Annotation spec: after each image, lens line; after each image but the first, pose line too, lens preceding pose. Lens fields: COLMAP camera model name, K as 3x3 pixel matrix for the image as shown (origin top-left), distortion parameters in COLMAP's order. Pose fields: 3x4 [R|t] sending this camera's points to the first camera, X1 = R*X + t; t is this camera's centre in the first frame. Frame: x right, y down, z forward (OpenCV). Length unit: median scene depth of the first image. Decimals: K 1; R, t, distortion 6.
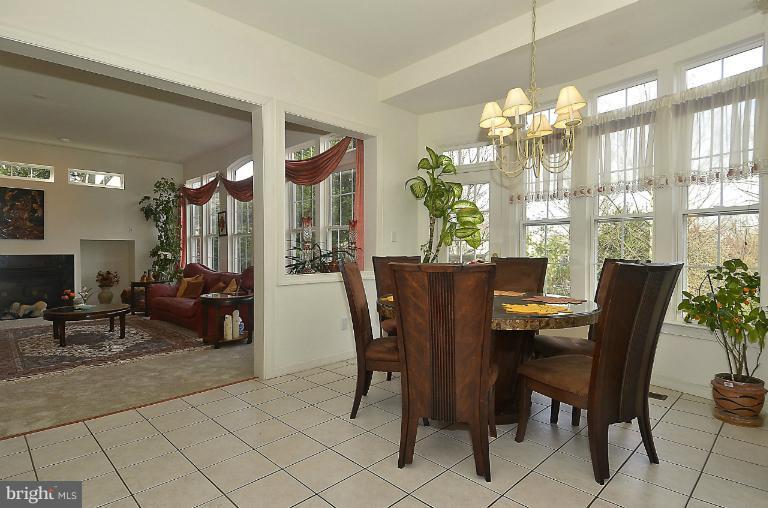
lens RADIAL K [[411.1, 0, 380.4], [0, 411.1, 258.5], [0, 0, 1]] dist [0.005220, -0.006626]
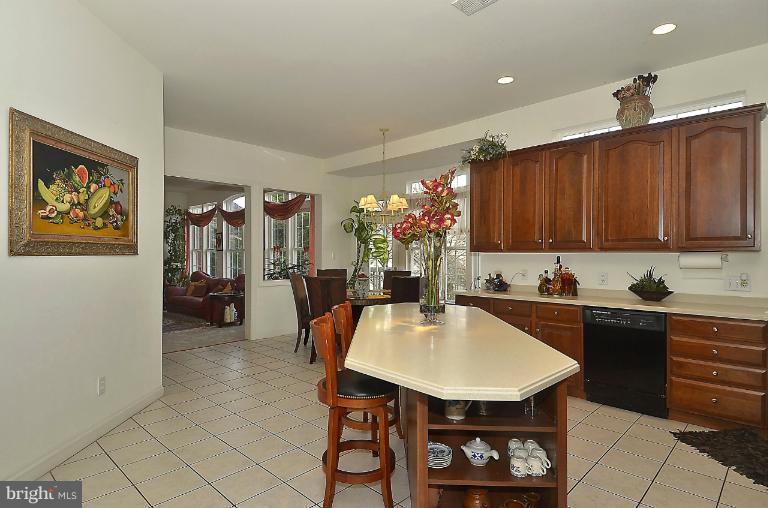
lens RADIAL K [[411.1, 0, 383.0], [0, 411.1, 253.8], [0, 0, 1]] dist [0.005220, -0.006626]
pose [[0.999175, 0.001930, 0.040577, 0.134433], [-0.001194, 0.999834, -0.018168, -0.028979], [-0.040606, 0.018105, 0.999011, -0.506049]]
